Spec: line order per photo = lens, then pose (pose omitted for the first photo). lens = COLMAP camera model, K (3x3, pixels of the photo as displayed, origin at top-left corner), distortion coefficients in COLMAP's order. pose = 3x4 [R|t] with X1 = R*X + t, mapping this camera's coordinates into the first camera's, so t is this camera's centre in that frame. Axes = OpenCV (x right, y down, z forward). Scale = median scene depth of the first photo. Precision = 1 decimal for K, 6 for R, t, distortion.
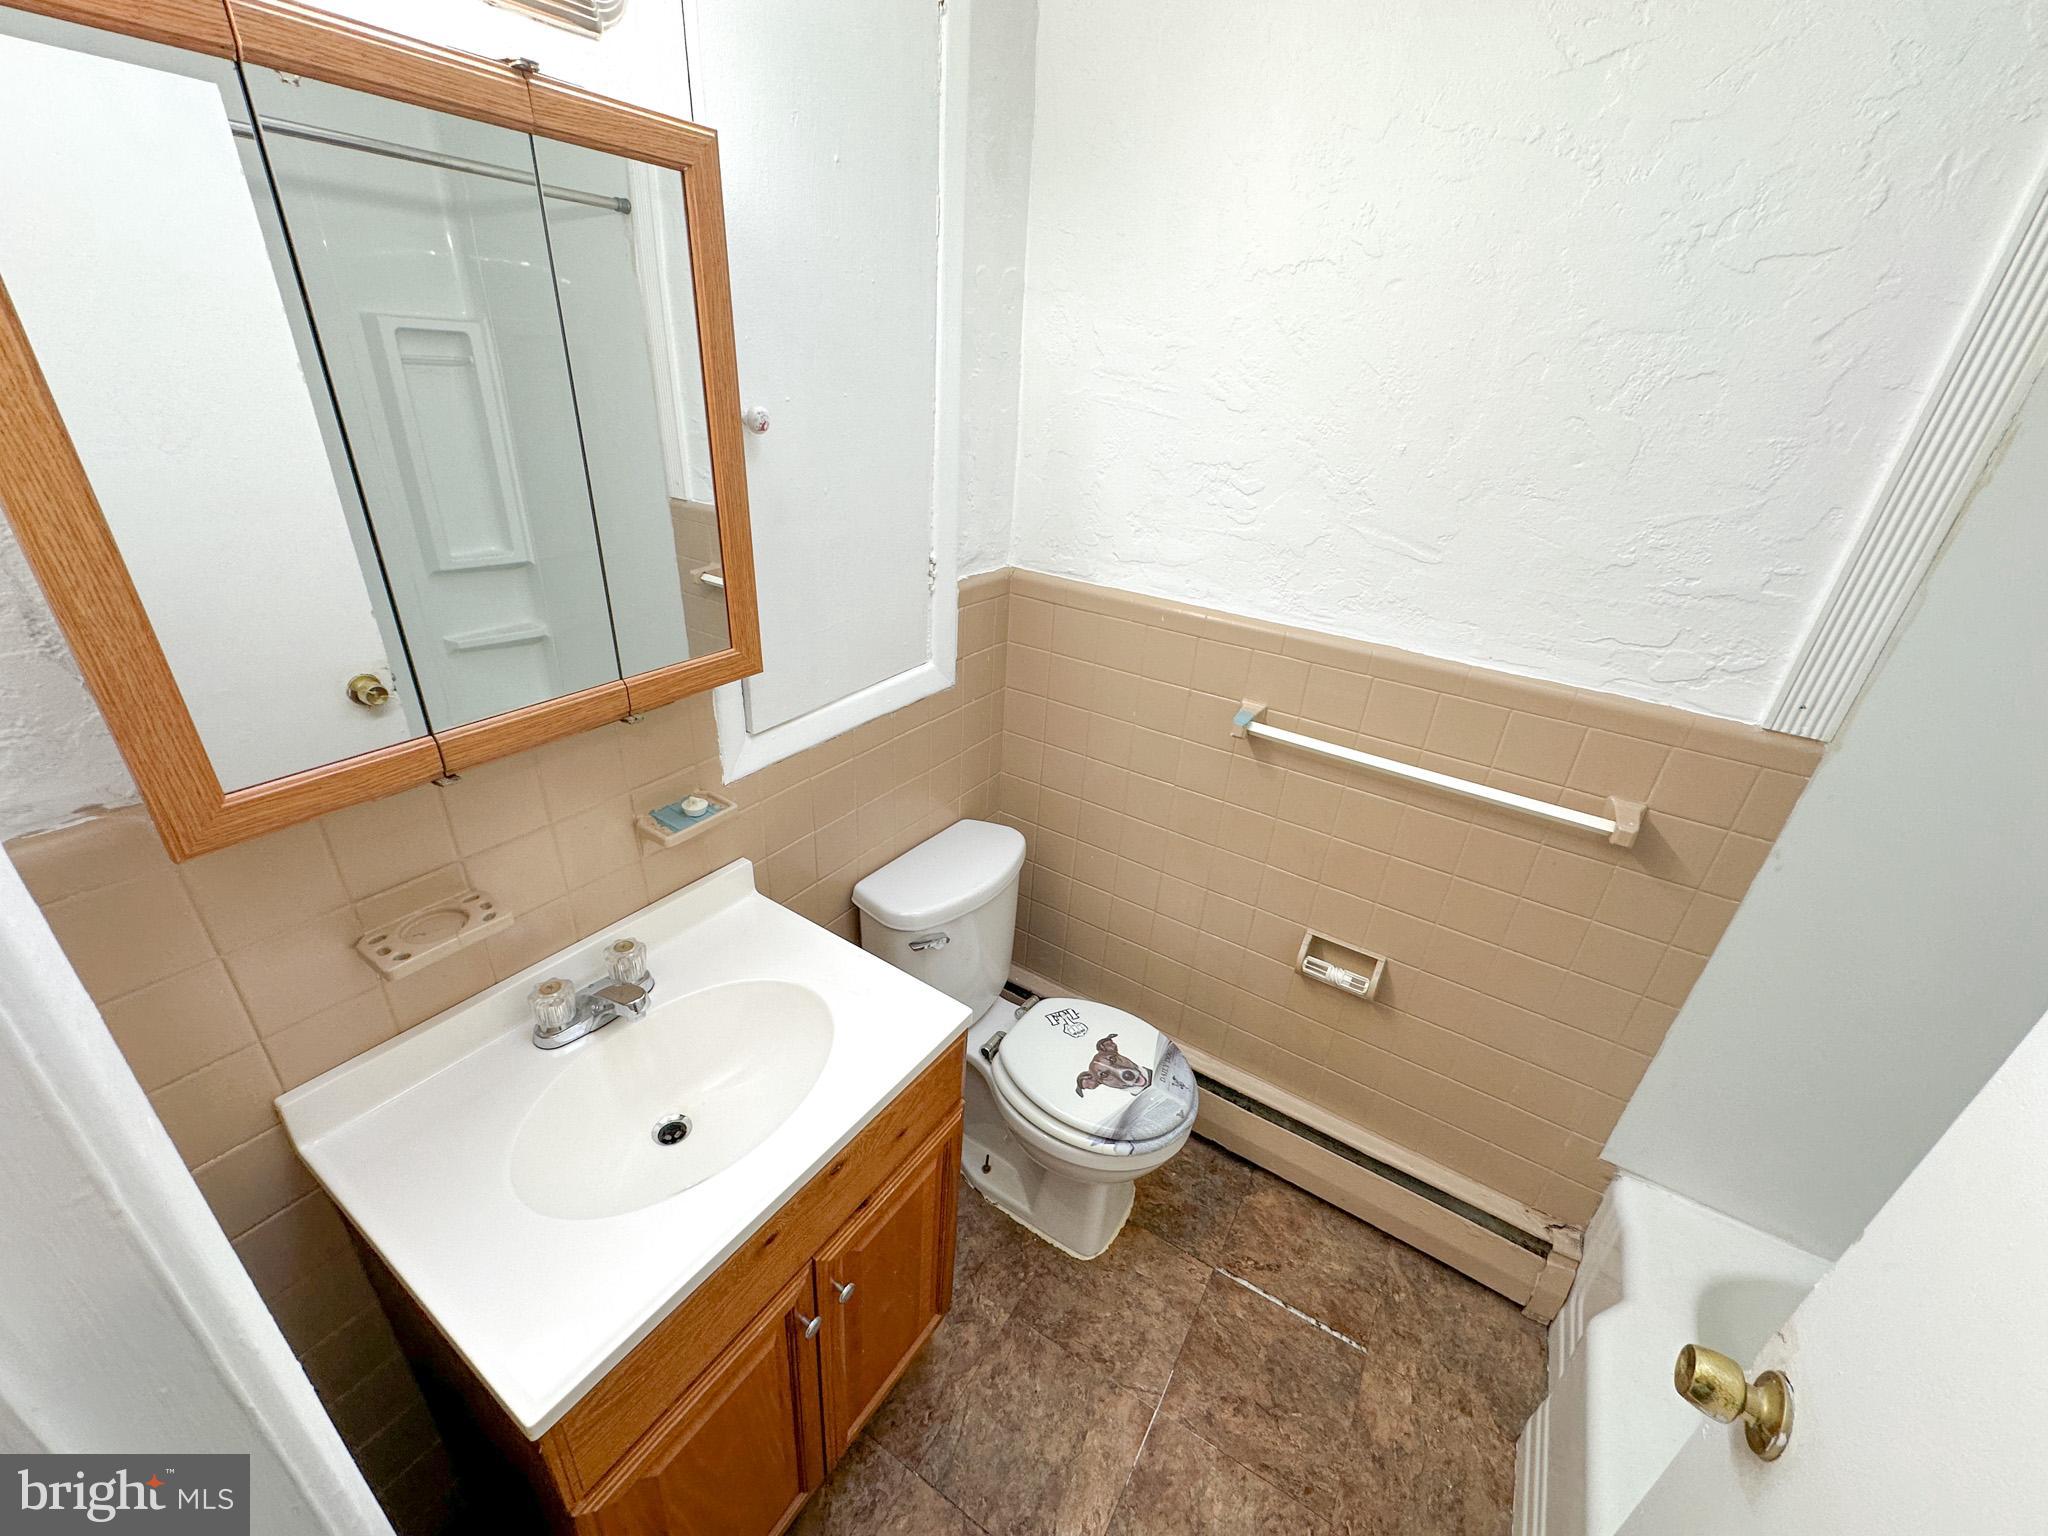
lens RADIAL K [[819.1, 0, 1021.9], [0, 819.1, 770.0], [0, 0, 1]] dist [-0.003744, 0.000567]
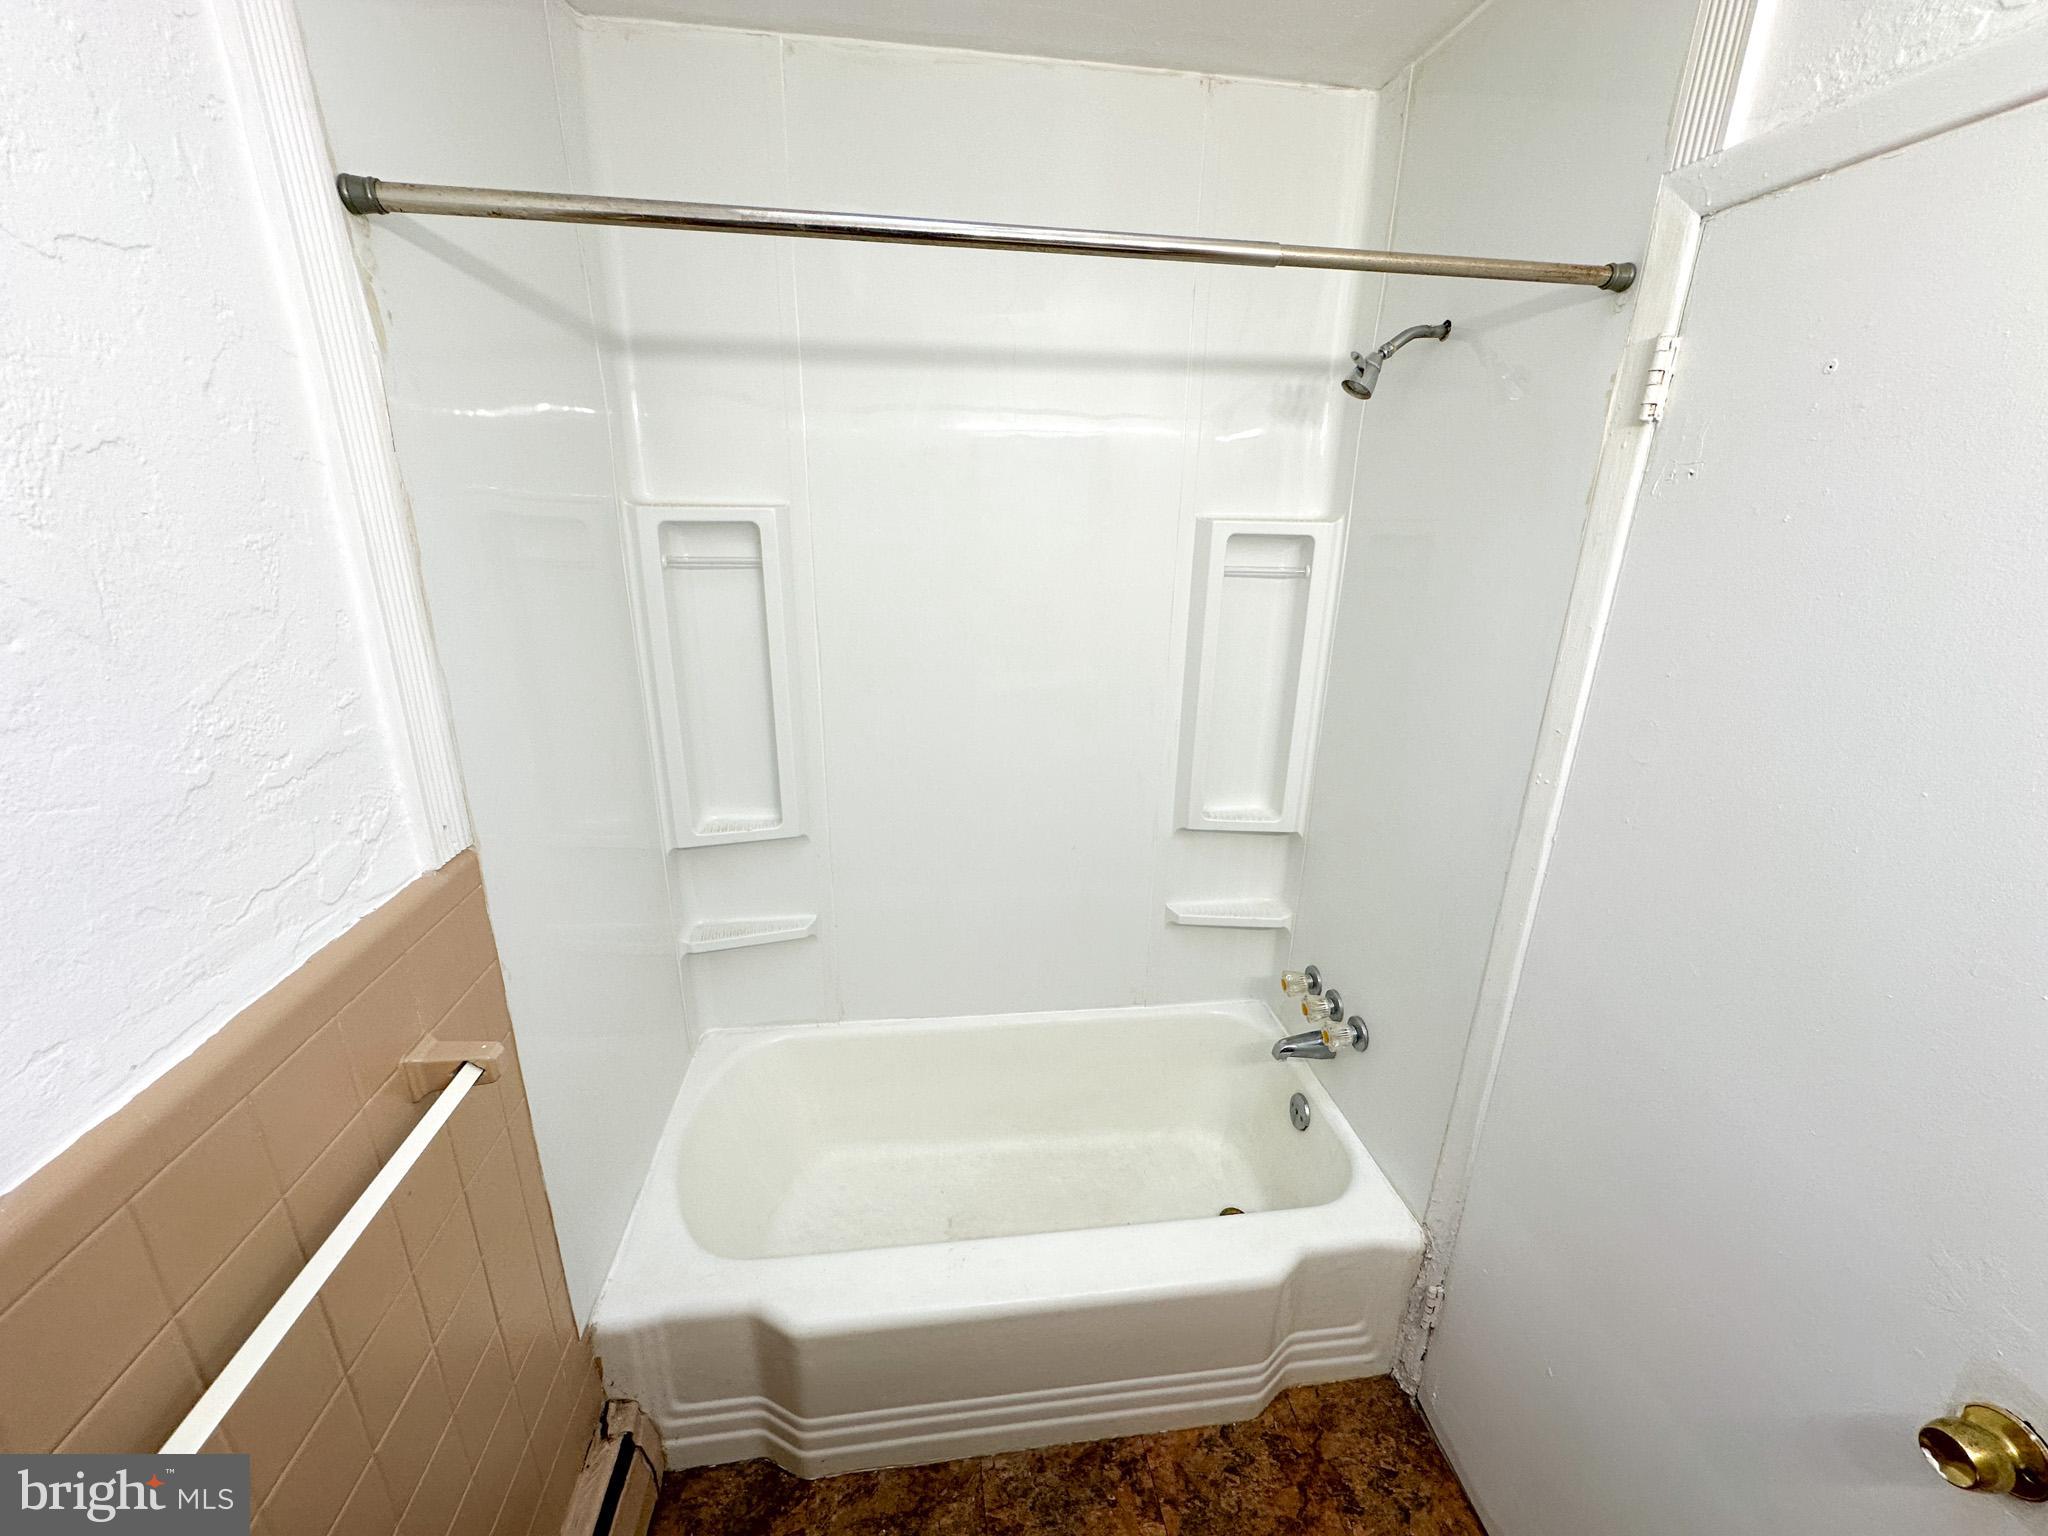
lens RADIAL K [[819.1, 0, 1021.9], [0, 819.1, 770.0], [0, 0, 1]] dist [-0.003744, 0.000567]
pose [[-0.638349, -0.316089, 0.701854, 0.007693], [0.287381, 0.748002, 0.598251, -0.394810], [-0.714089, 0.583593, -0.386648, 0.756365]]
